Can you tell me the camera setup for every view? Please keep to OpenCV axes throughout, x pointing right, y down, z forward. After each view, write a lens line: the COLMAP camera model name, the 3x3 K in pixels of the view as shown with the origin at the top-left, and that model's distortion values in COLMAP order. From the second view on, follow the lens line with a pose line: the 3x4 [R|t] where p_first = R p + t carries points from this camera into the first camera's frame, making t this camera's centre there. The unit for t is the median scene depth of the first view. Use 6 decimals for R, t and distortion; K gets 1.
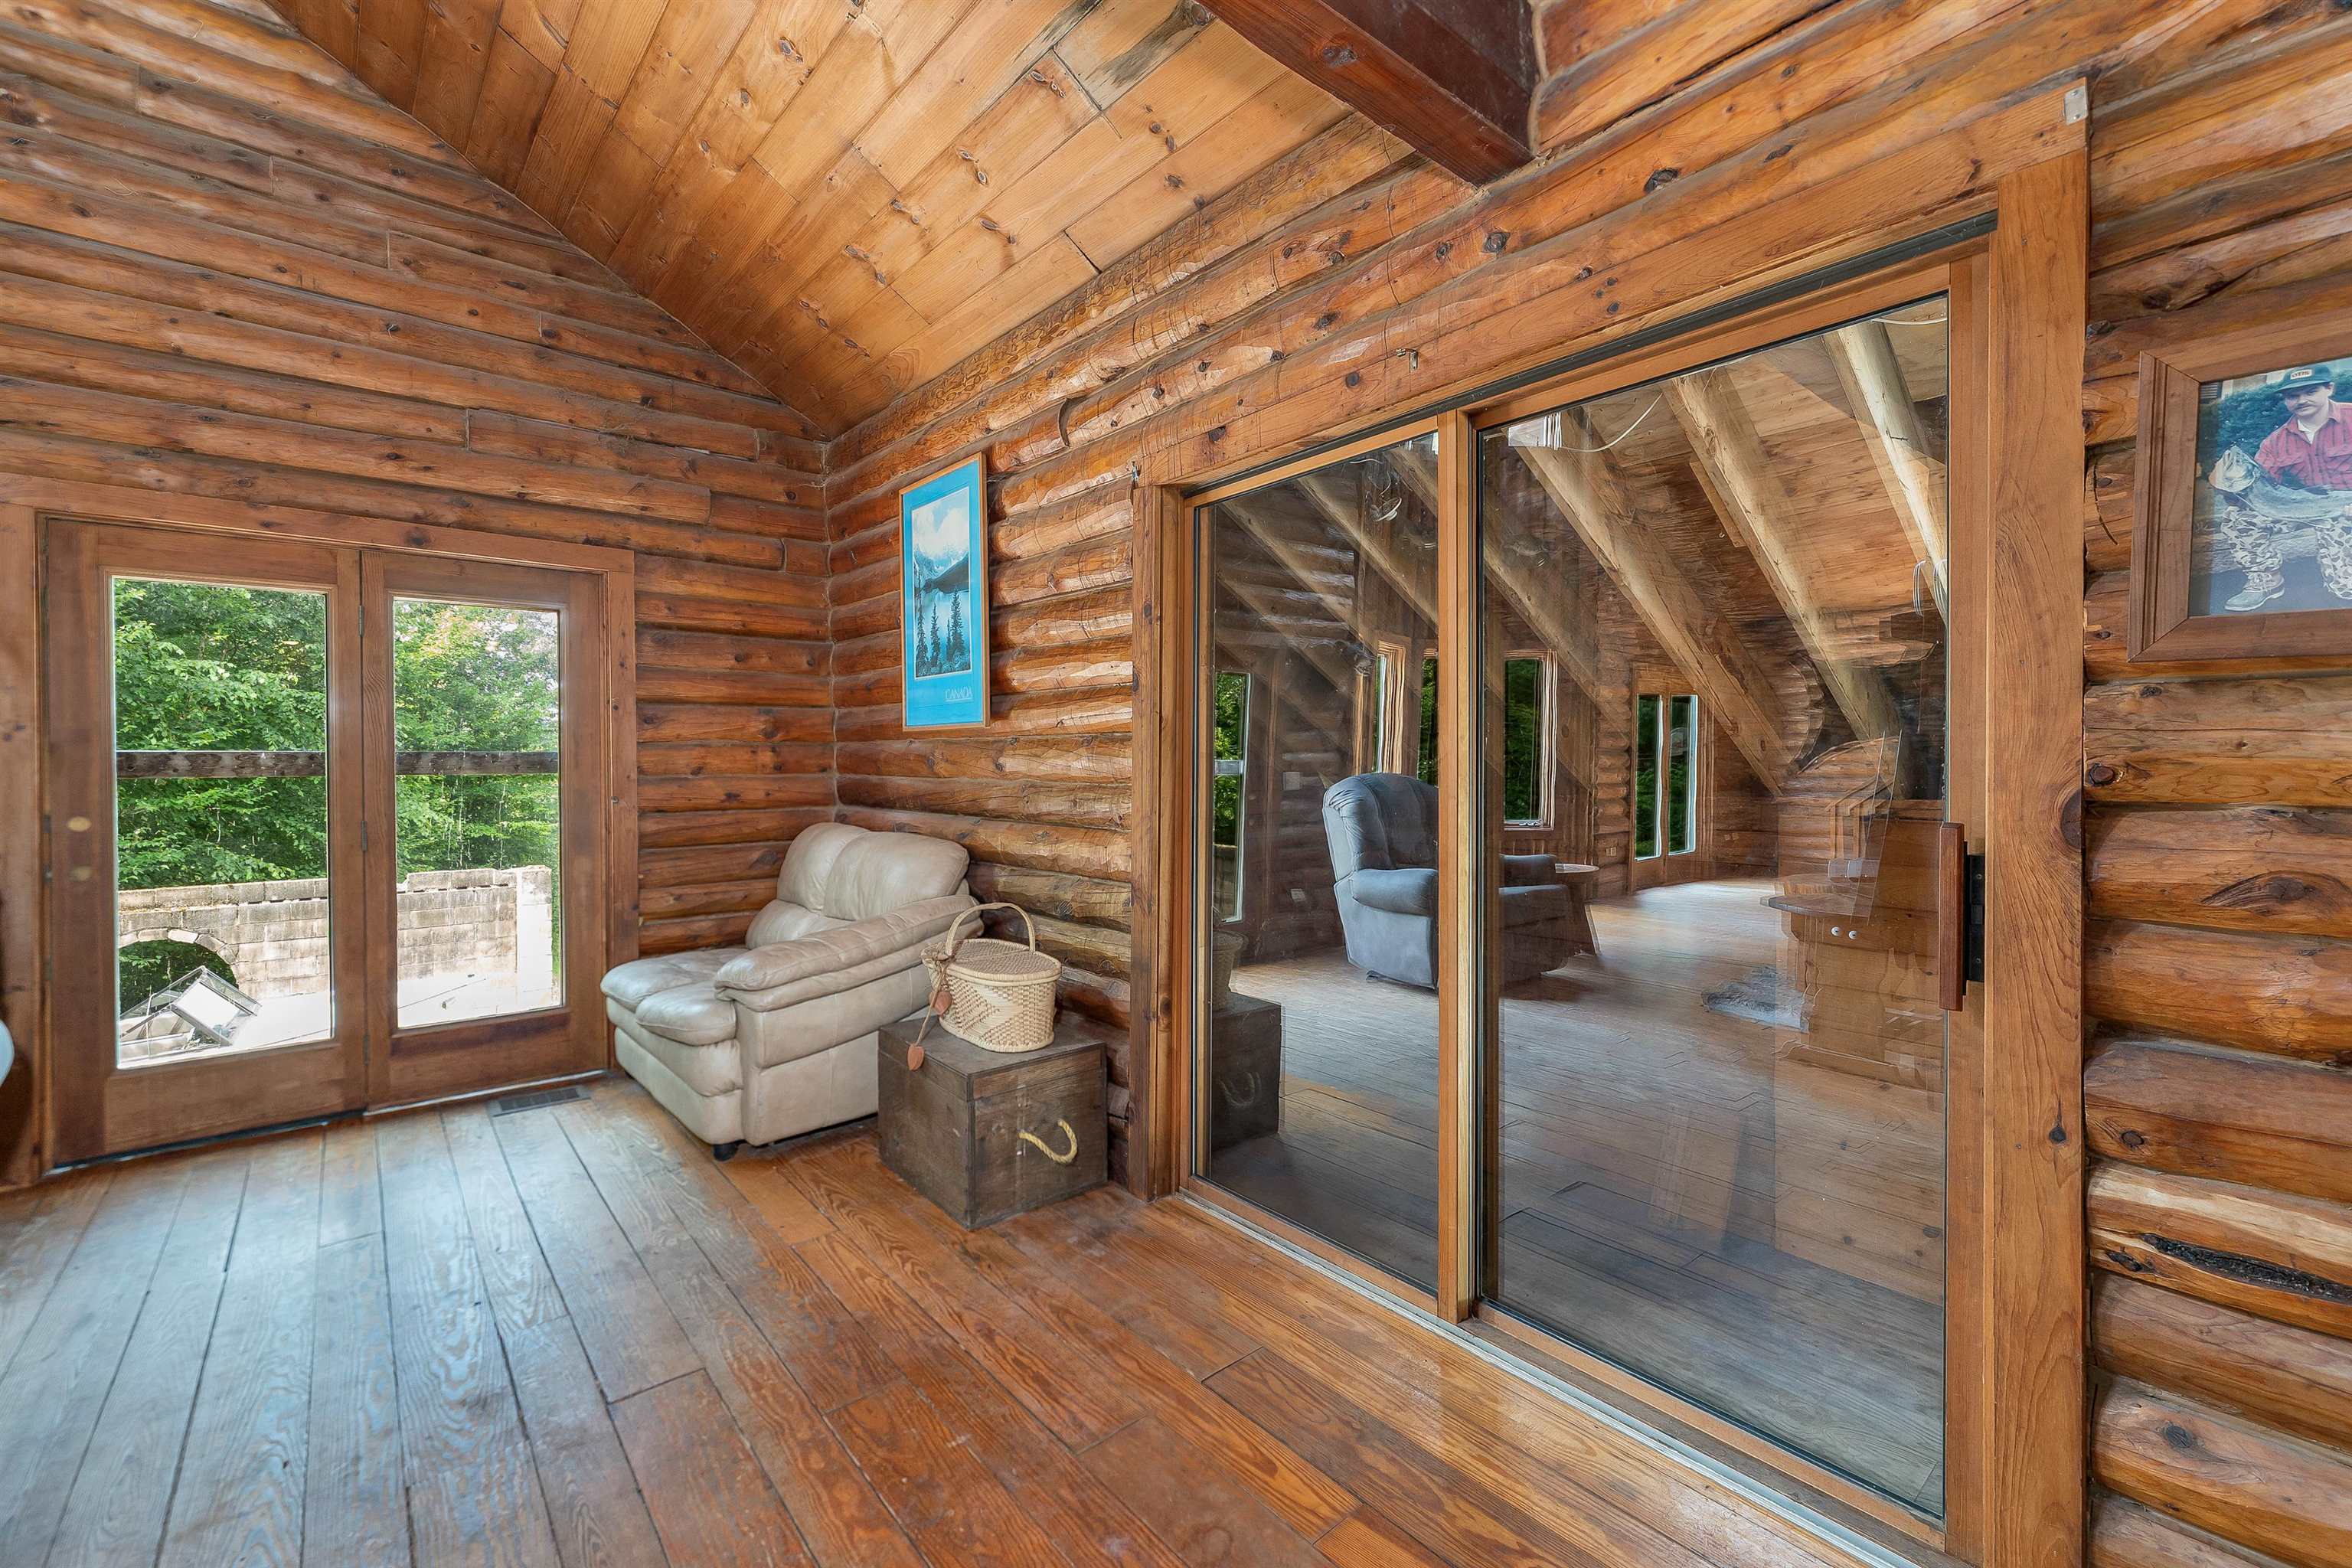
lens RADIAL K [[987.7, 0, 1179.3], [0, 987.7, 771.8], [0, 0, 1]] dist [0.002134, 0.000422]
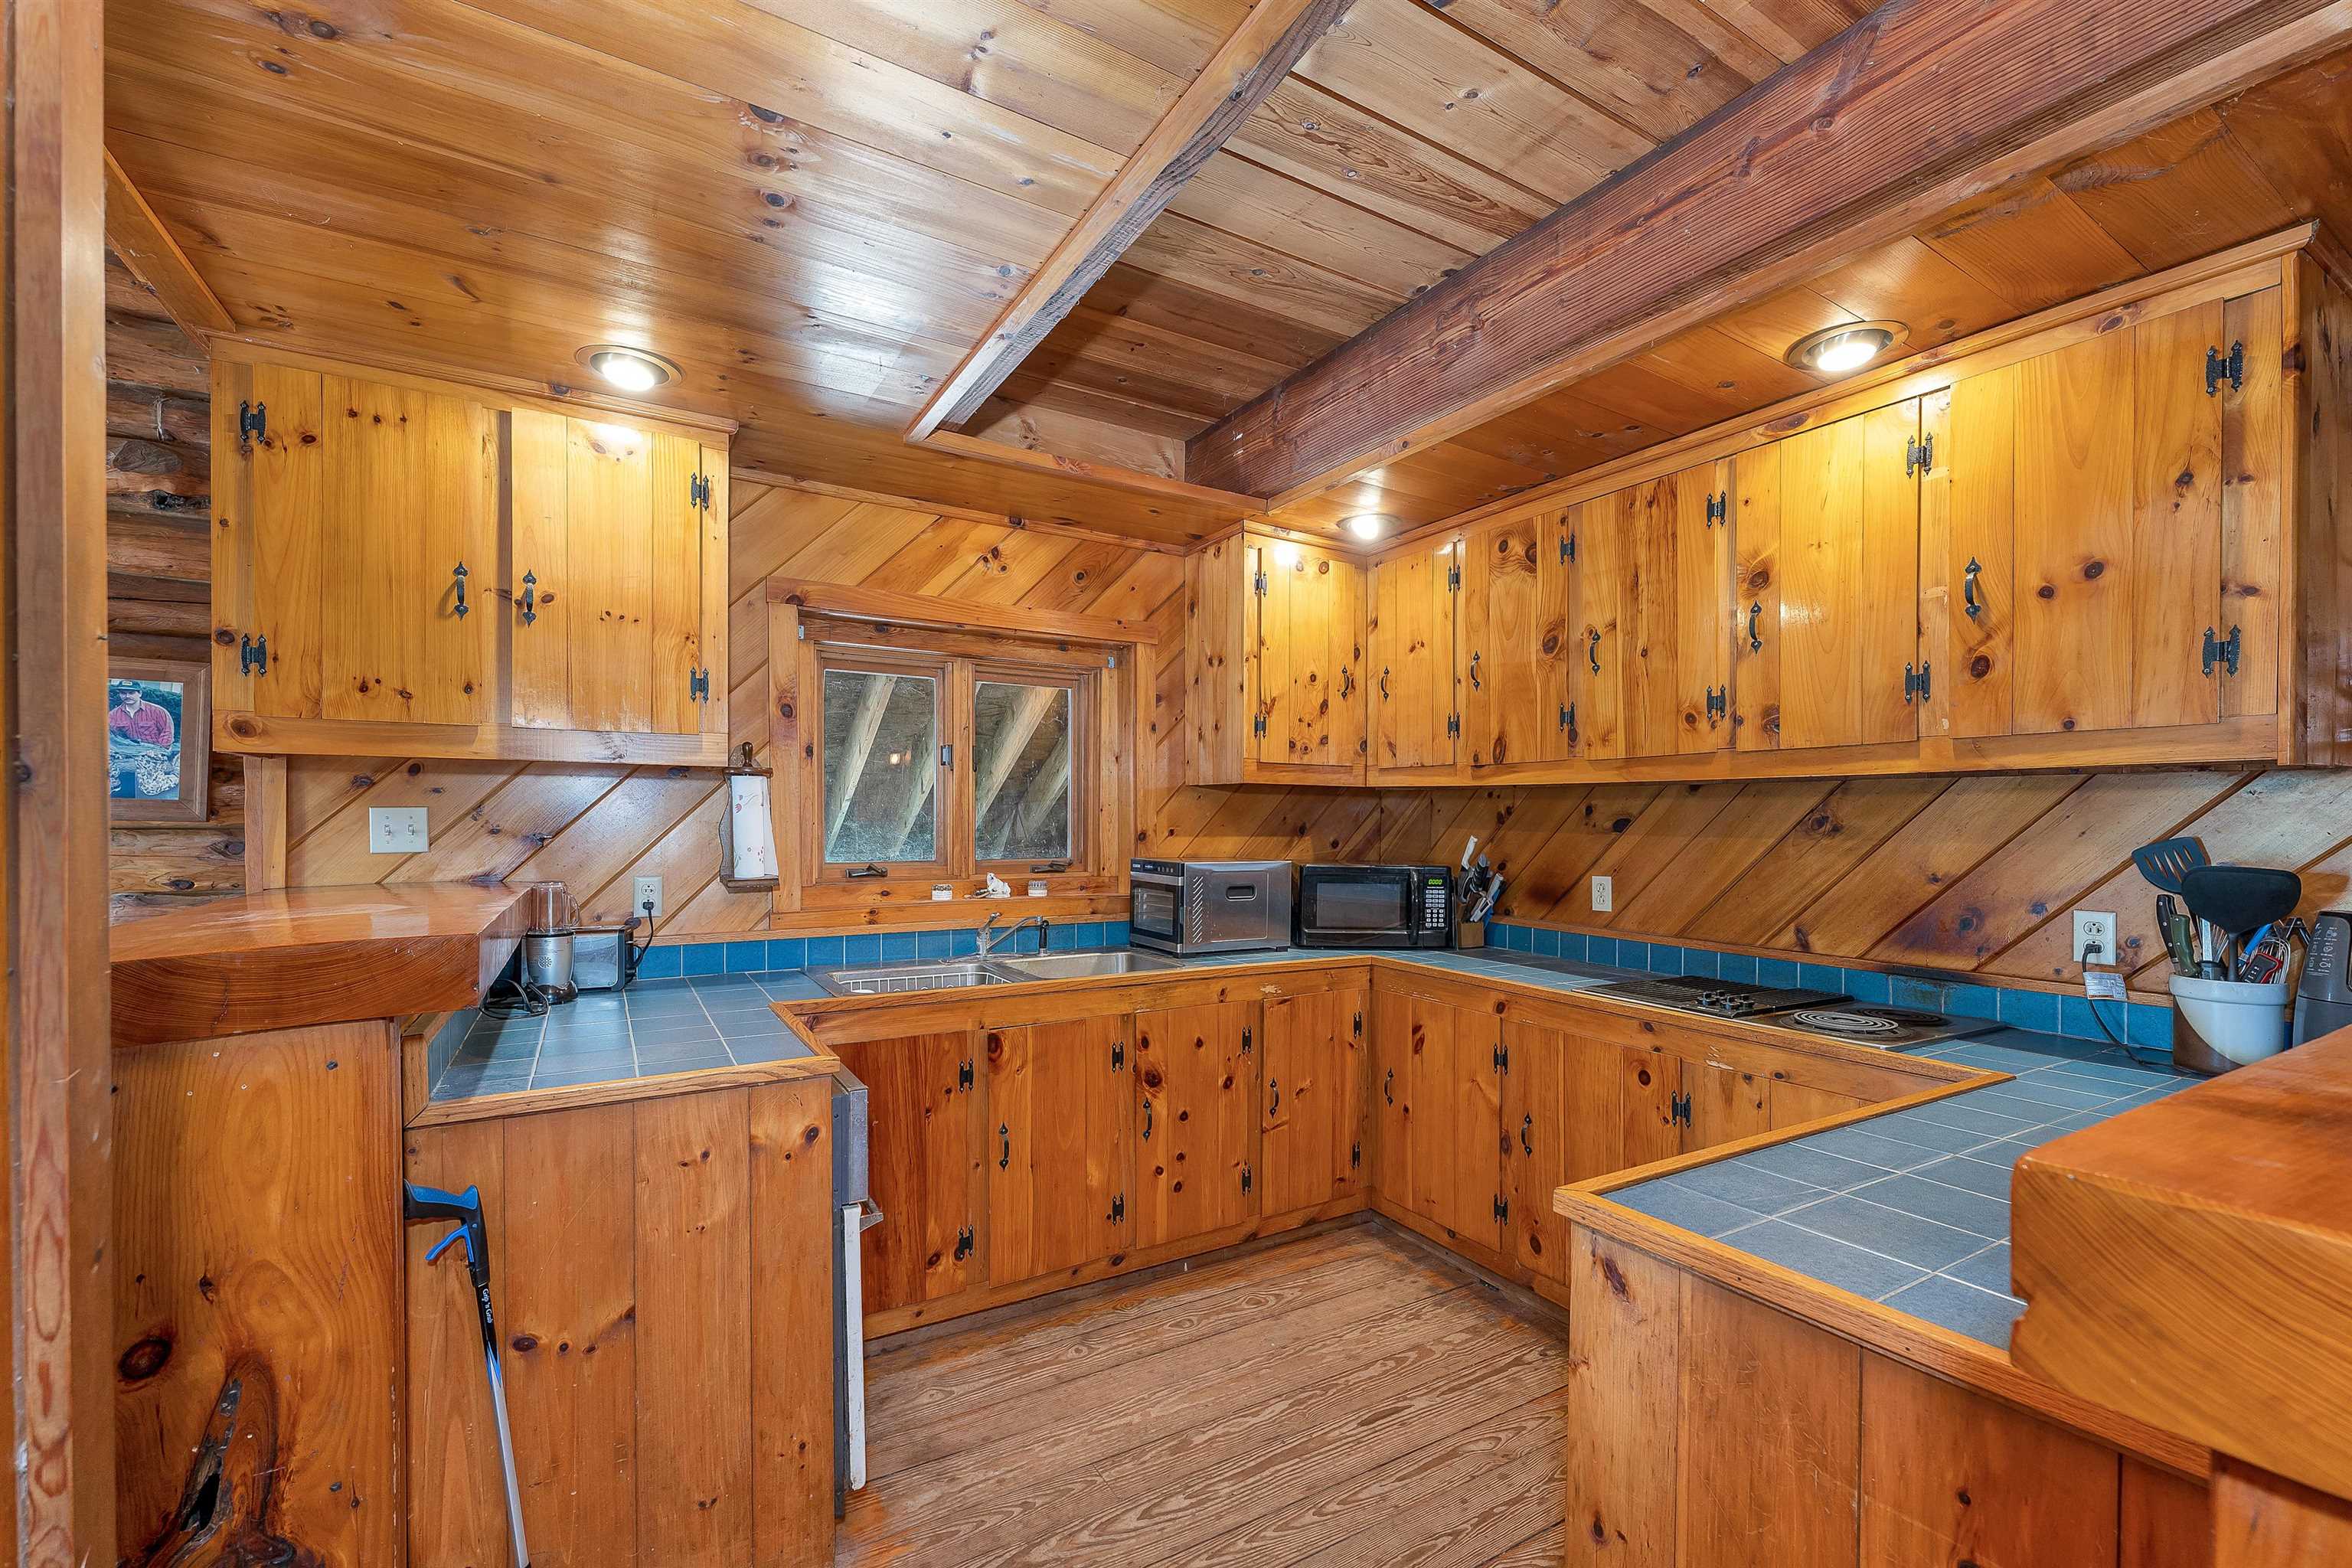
lens RADIAL K [[971.6, 0, 1178.3], [0, 971.6, 815.4], [0, 0, 1]] dist [0.000193, 0.000158]
pose [[0.165355, 0.008876, 0.986194, -0.159188], [0.008553, 0.999909, -0.010433, -0.027526], [-0.986197, 0.010160, 0.165264, -0.474883]]
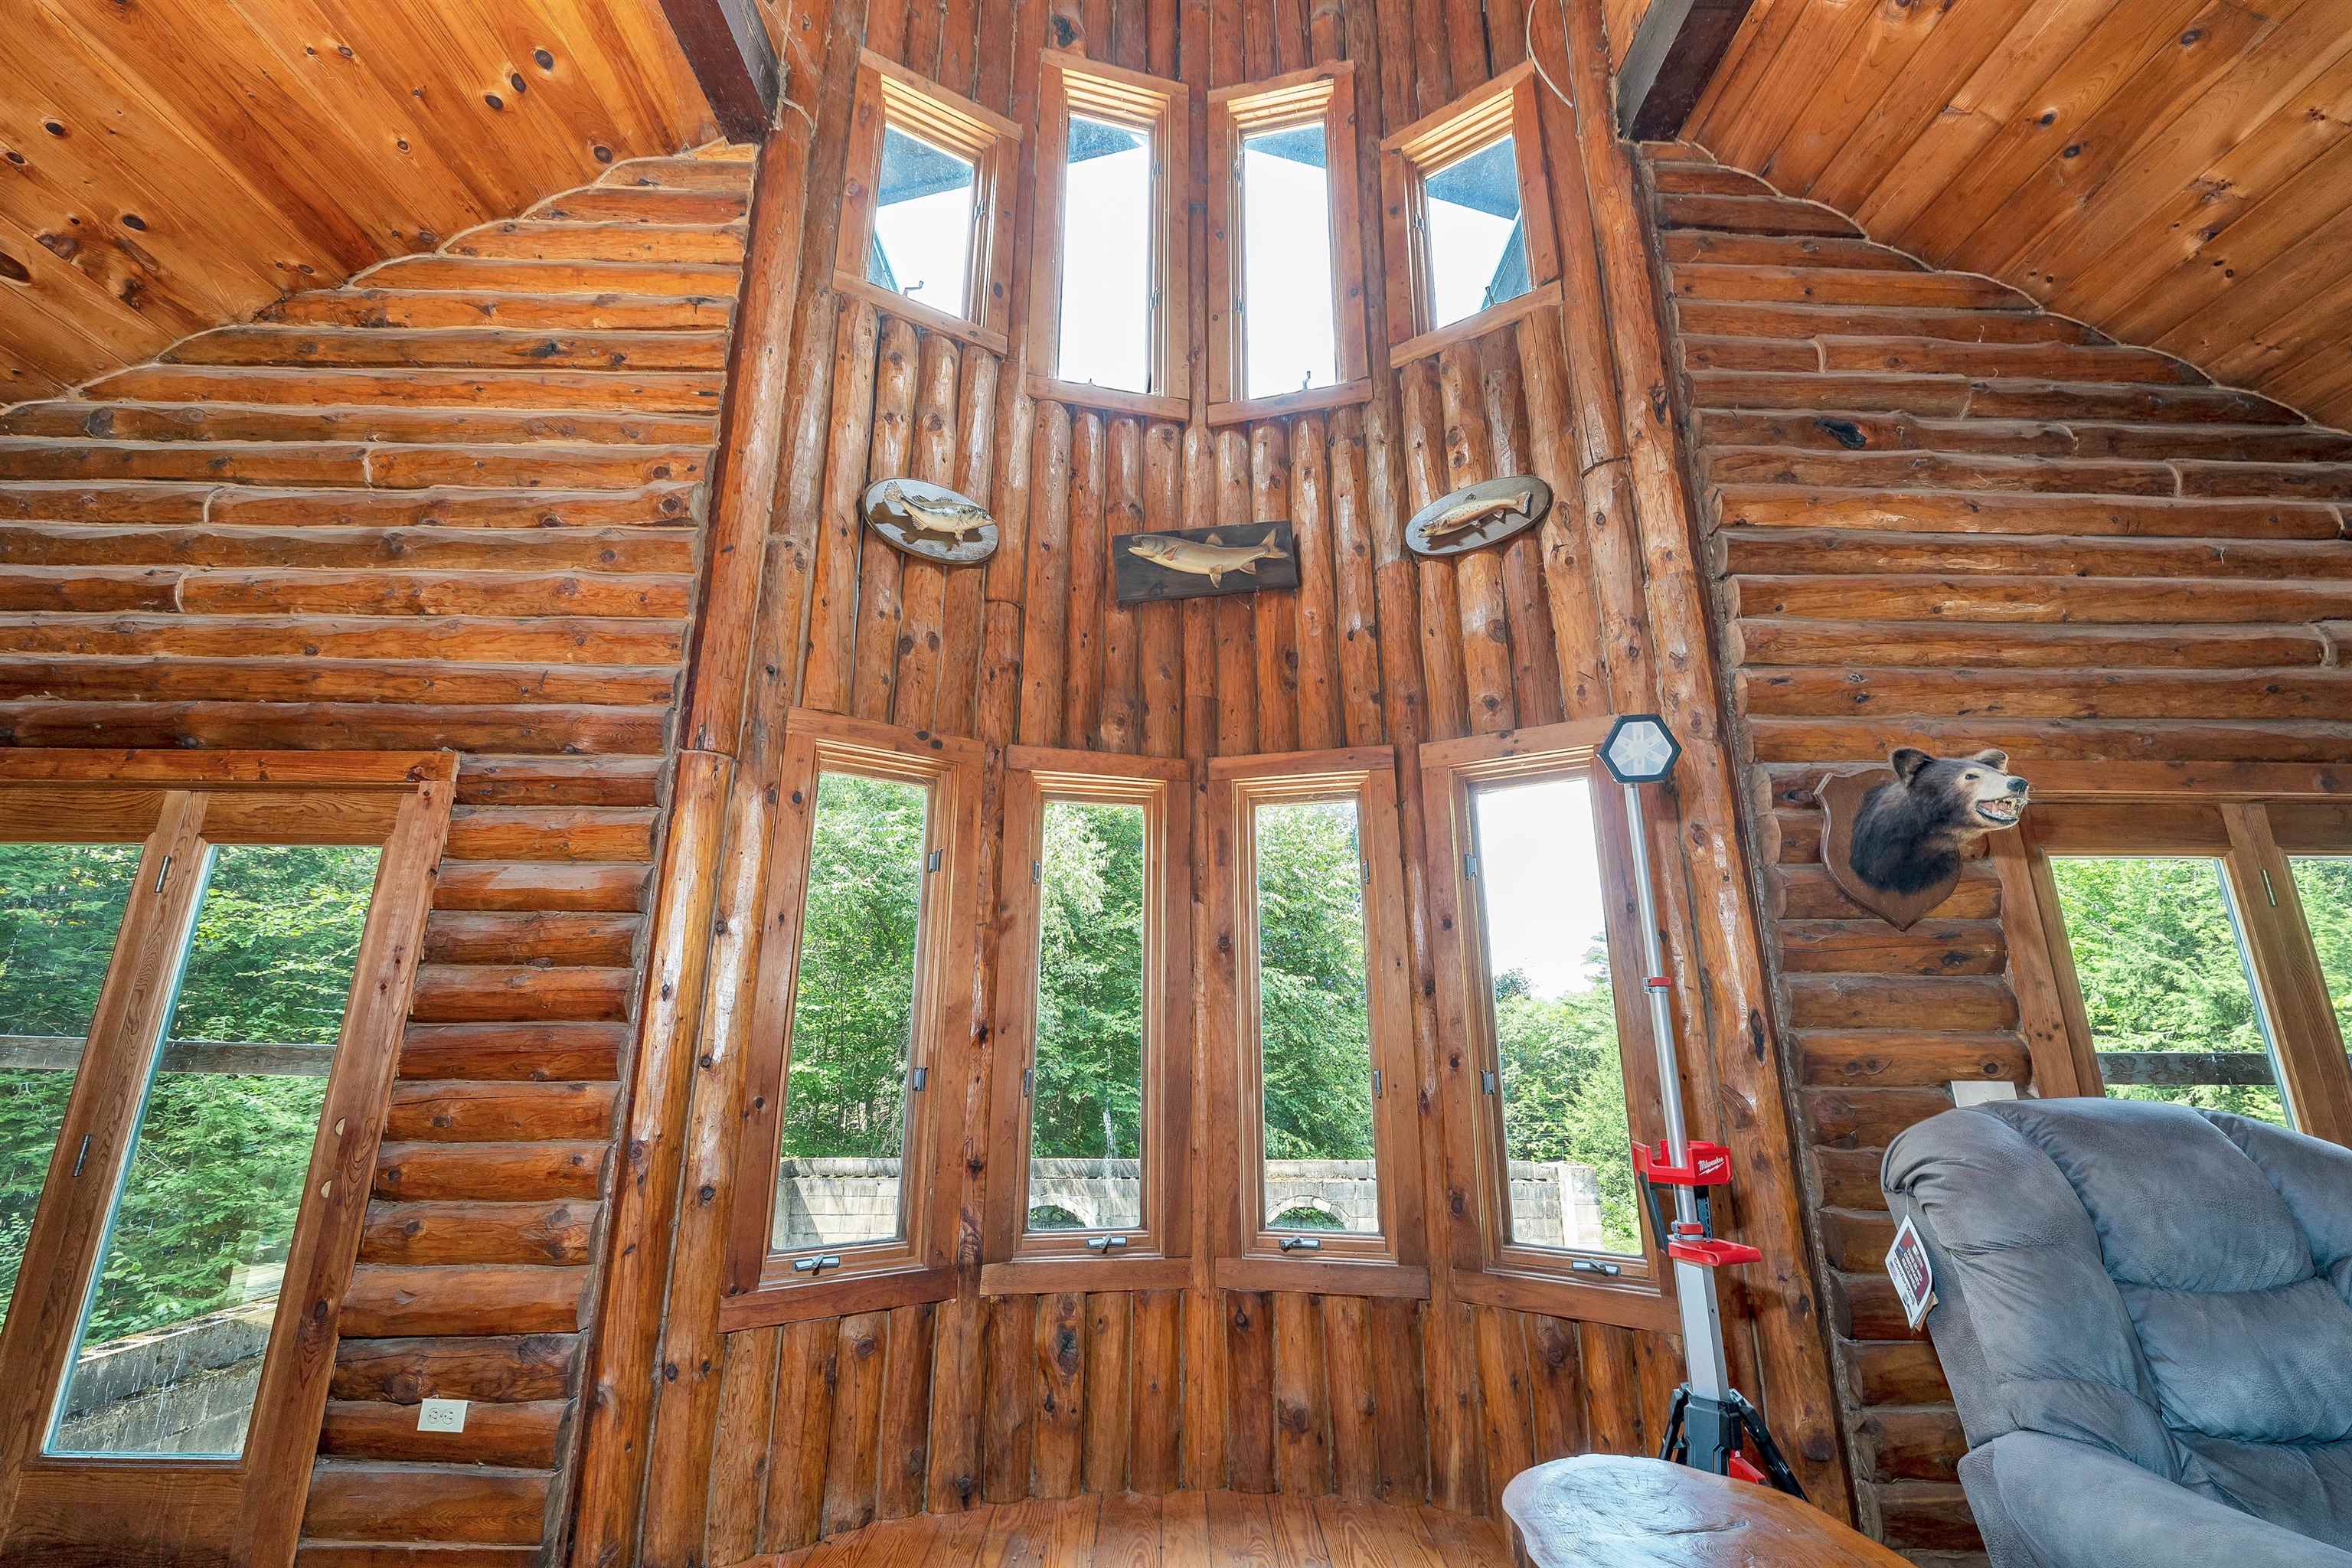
lens RADIAL K [[967.4, 0, 1176.0], [0, 967.4, 784.0], [0, 0, 1]] dist [-0.000866, -0.000445]
pose [[0.768731, -0.161946, -0.618729, -1.030386], [-0.014713, 0.962677, -0.270251, -0.007709], [0.639402, 0.216854, 0.737658, -0.182718]]
